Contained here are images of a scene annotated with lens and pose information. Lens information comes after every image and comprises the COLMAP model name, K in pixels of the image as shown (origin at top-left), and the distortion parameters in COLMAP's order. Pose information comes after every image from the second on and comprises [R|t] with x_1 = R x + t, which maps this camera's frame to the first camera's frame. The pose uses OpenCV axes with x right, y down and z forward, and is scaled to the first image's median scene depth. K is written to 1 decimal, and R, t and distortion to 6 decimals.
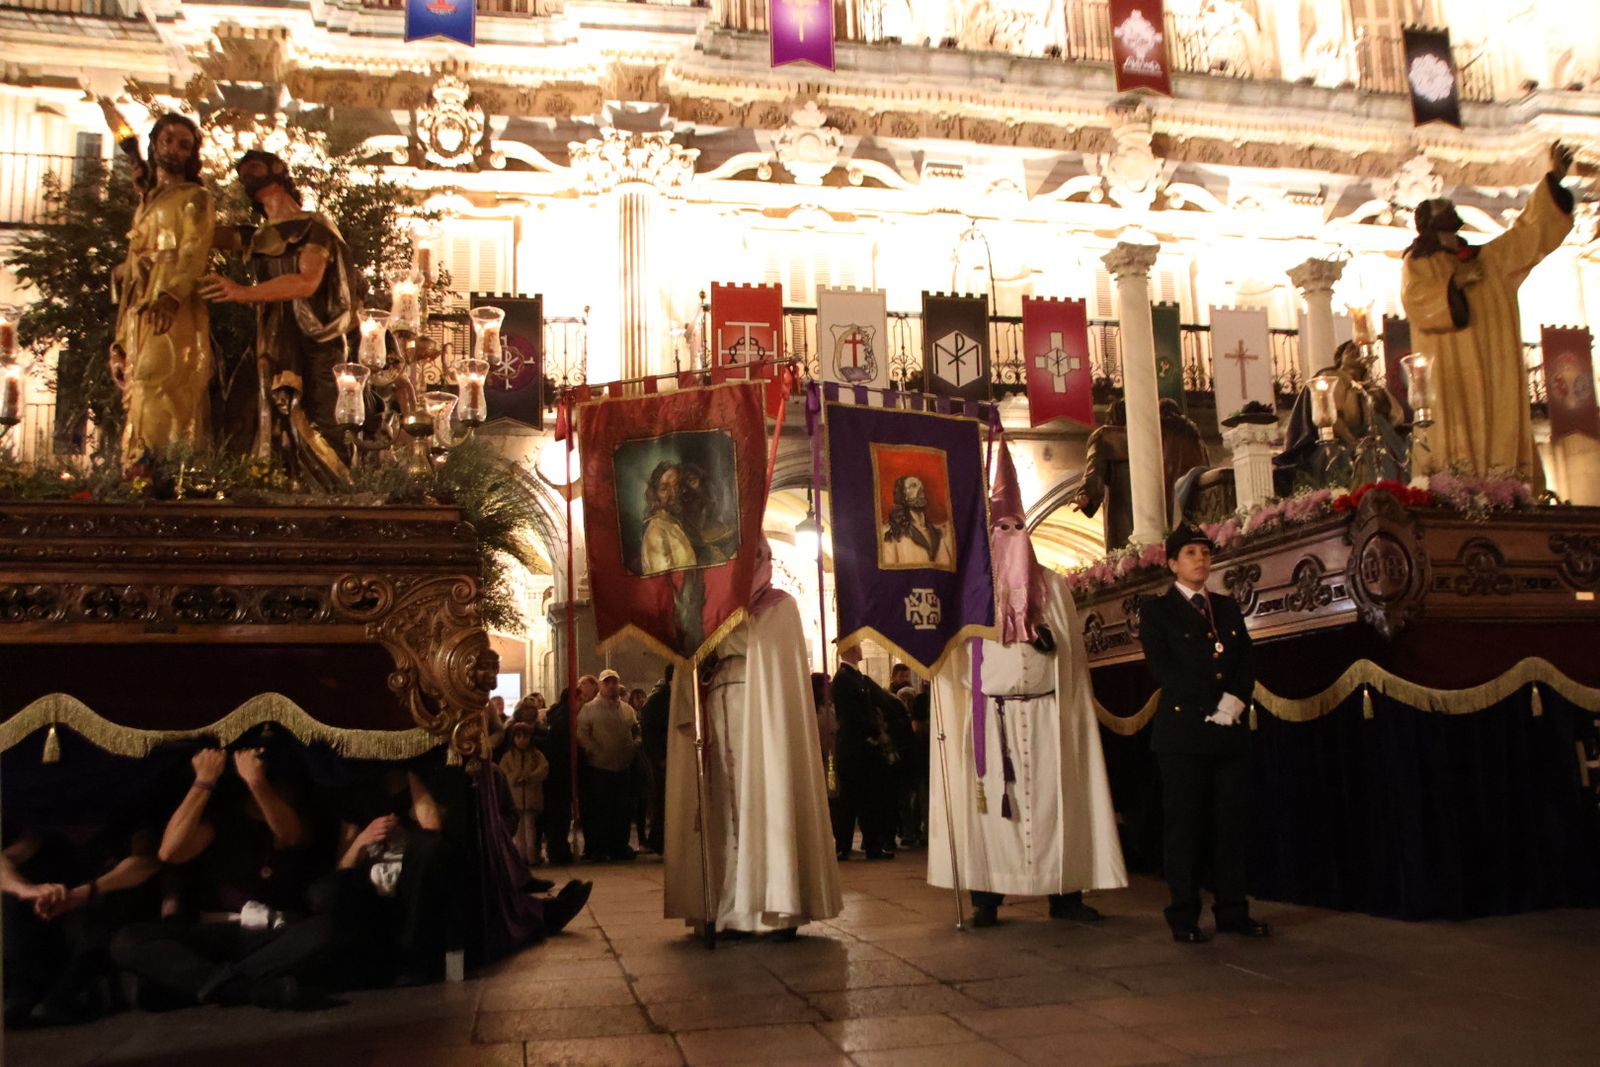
lens RADIAL K [[1354.3, 0, 797.1], [0, 1354.3, 595.3], [0, 0, 1]] dist [-0.165799, 0.174709]
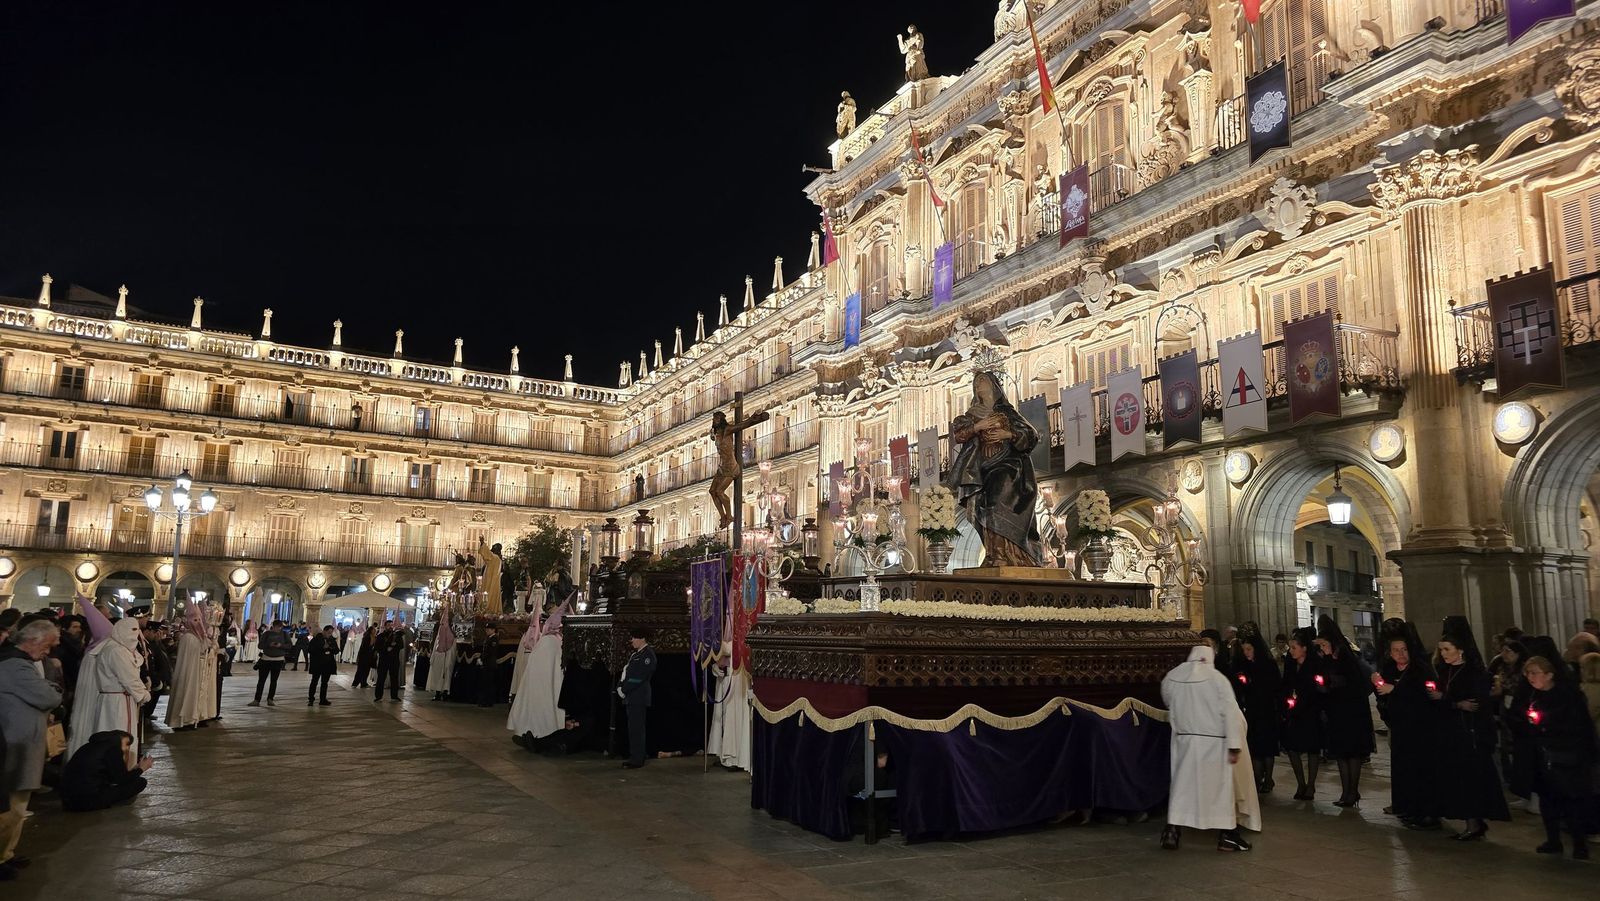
lens RADIAL K [[1061.8, 0, 780.8], [0, 1061.8, 463.6], [0, 0, 1]] dist [0.044507, -0.051800]
pose [[0.246112, -0.115827, -0.962296, 1.457005], [0.099892, 0.990578, -0.093684, -0.048575], [0.964080, -0.073069, 0.255363, 0.366731]]
